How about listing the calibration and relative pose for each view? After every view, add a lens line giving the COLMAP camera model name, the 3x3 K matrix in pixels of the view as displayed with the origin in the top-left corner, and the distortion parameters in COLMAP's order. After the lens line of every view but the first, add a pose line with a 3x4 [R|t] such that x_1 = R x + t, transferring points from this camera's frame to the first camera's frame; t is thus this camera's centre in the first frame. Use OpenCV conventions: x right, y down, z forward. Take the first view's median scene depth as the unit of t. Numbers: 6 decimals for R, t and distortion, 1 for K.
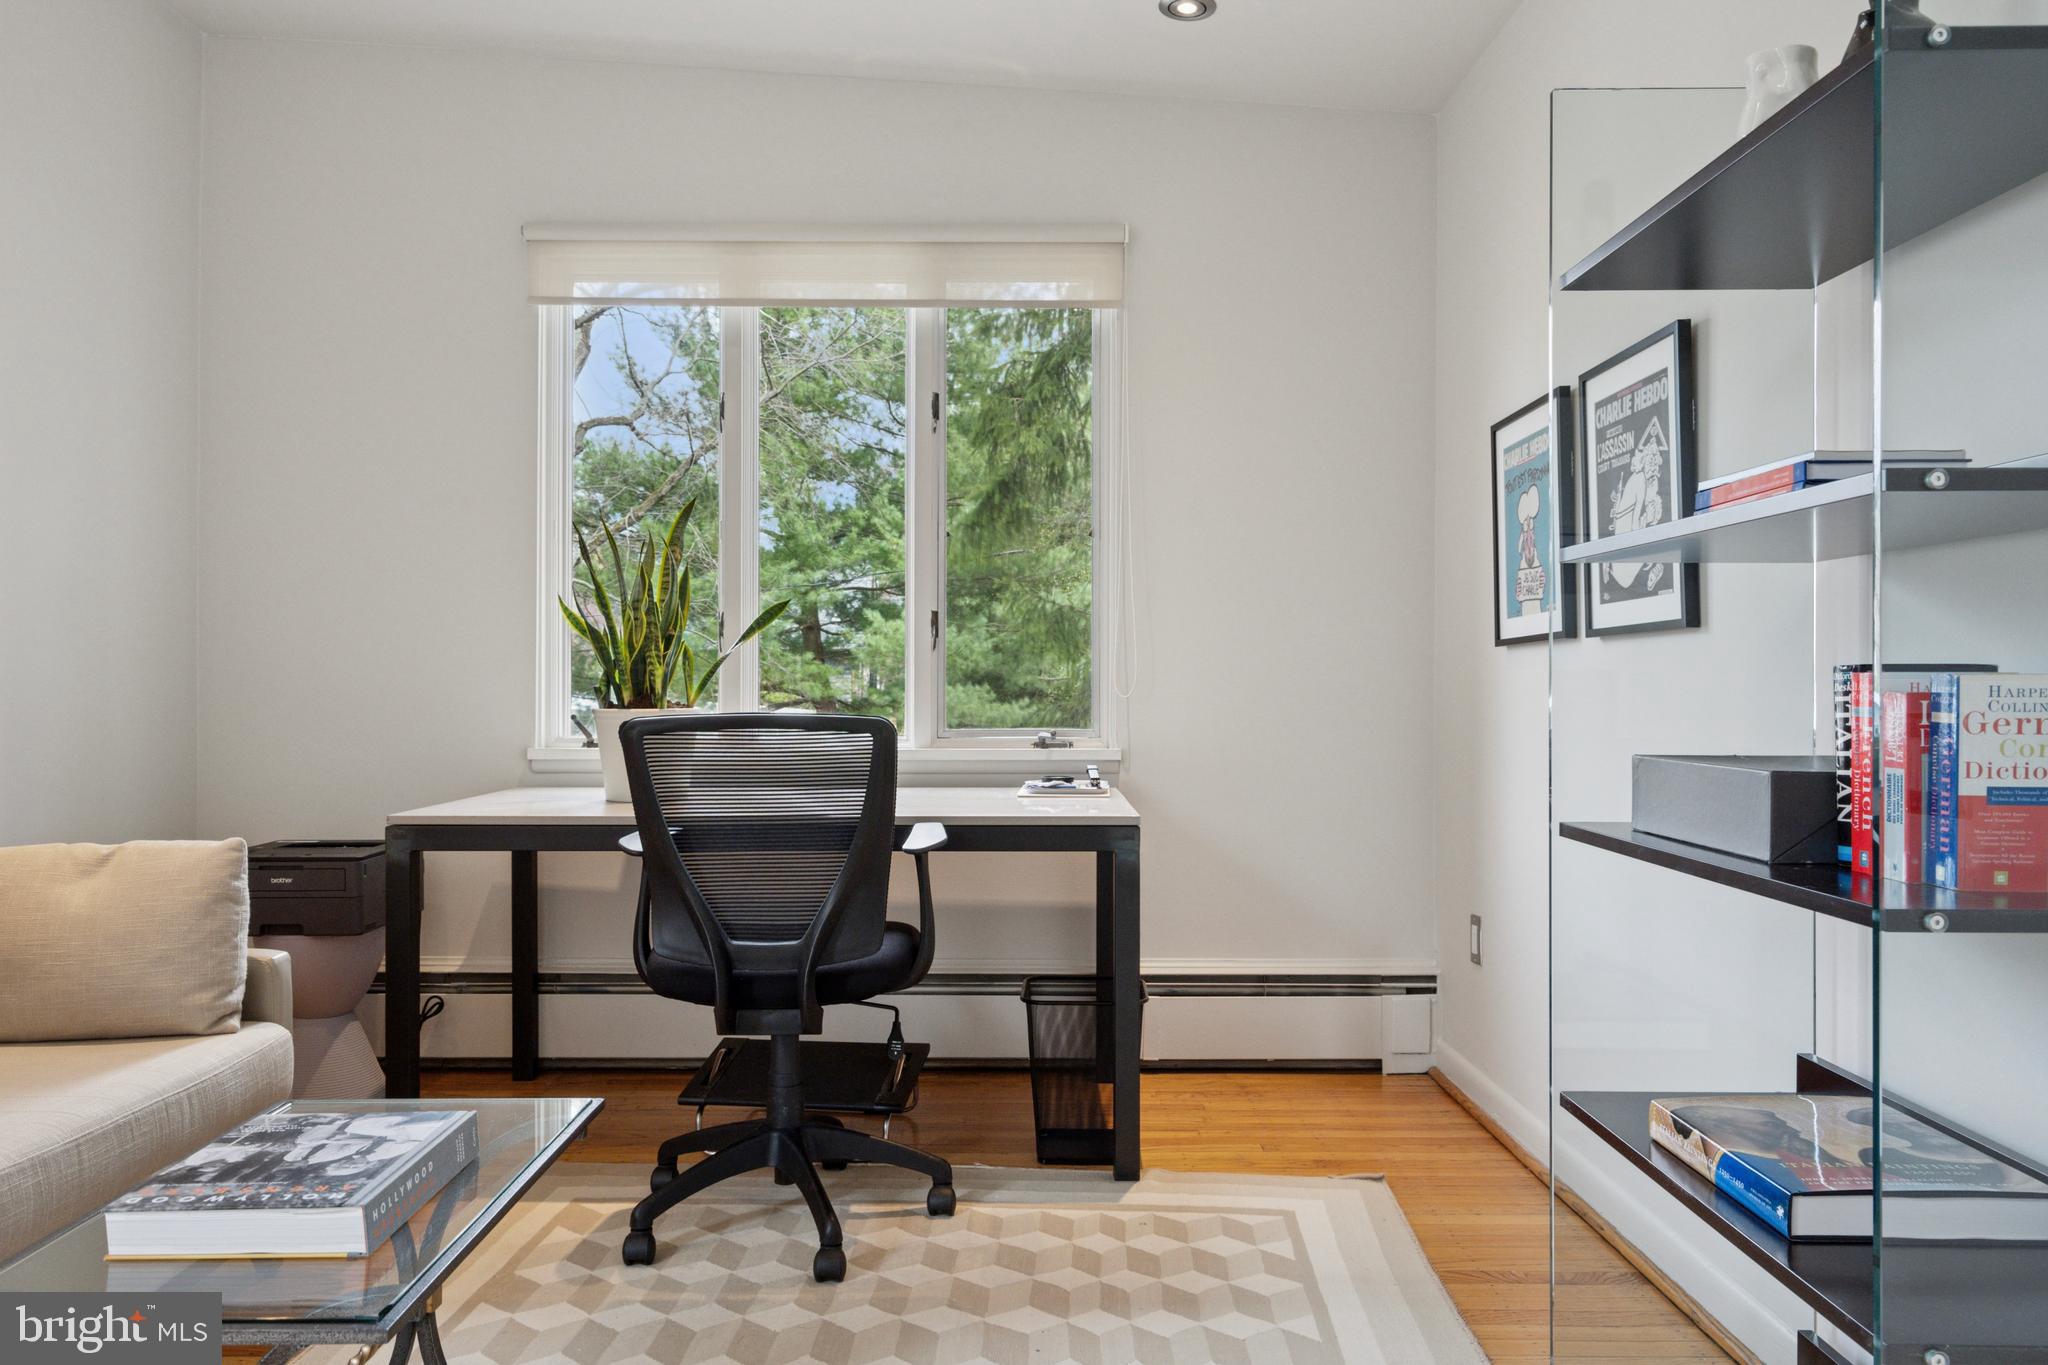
lens RADIAL K [[1445.0, 0, 1018.1], [0, 1445.0, 677.5], [0, 0, 1]] dist [-0.007961, 0.007344]
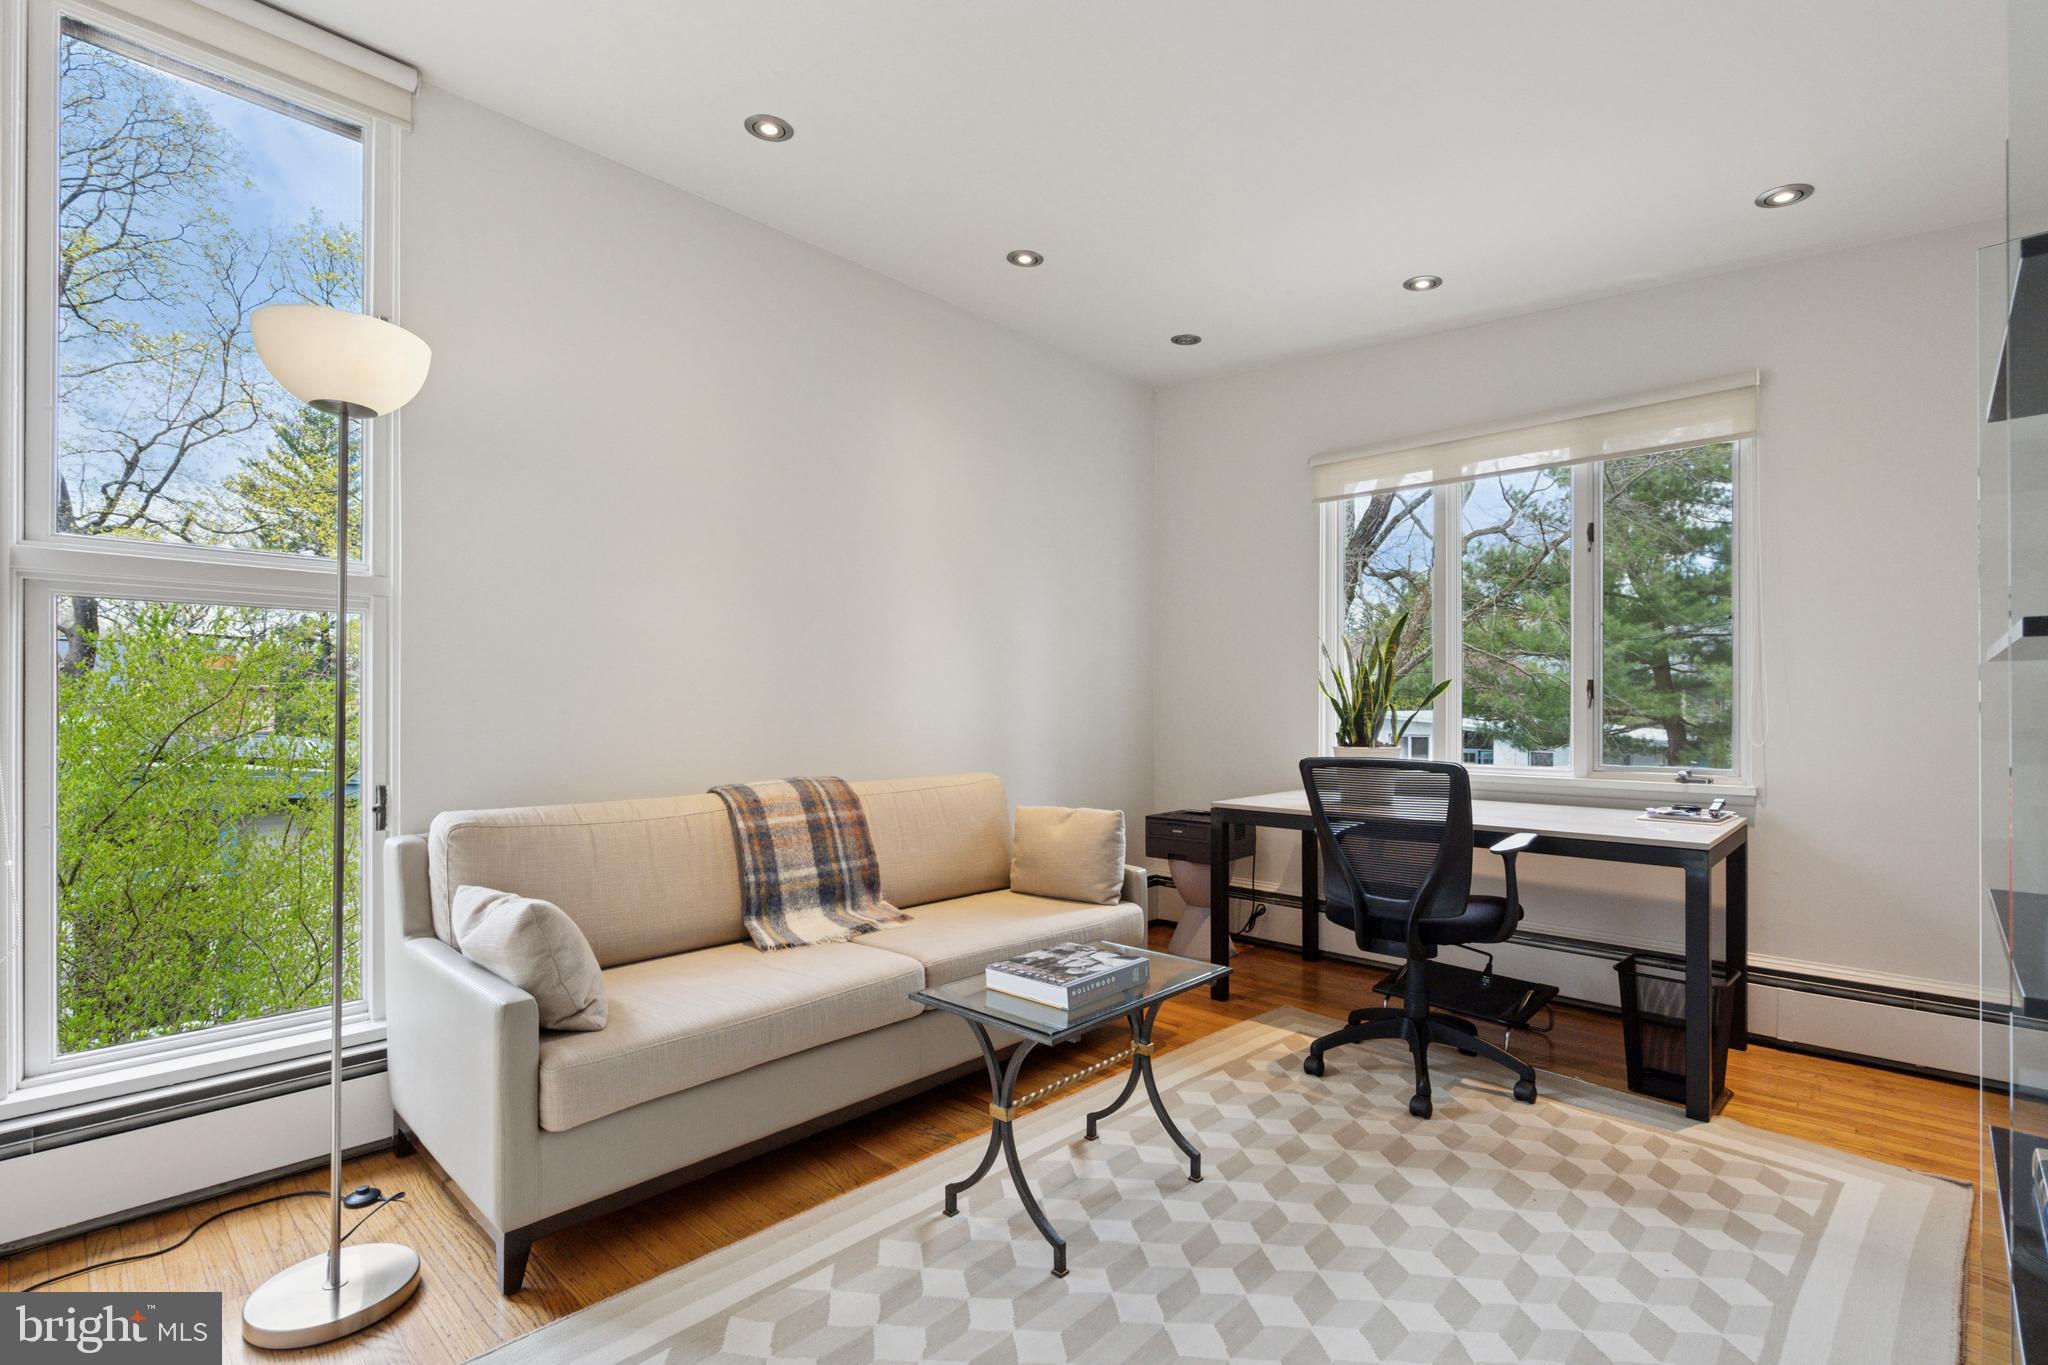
lens RADIAL K [[931.2, 0, 1021.9], [0, 931.2, 700.4], [0, 0, 1]] dist [-0.004627, 0.002192]
pose [[0.722339, -0.005410, -0.691518, 0.239135], [0.002568, 0.999983, -0.005140, -0.032831], [0.691534, 0.001937, 0.722341, -0.039312]]
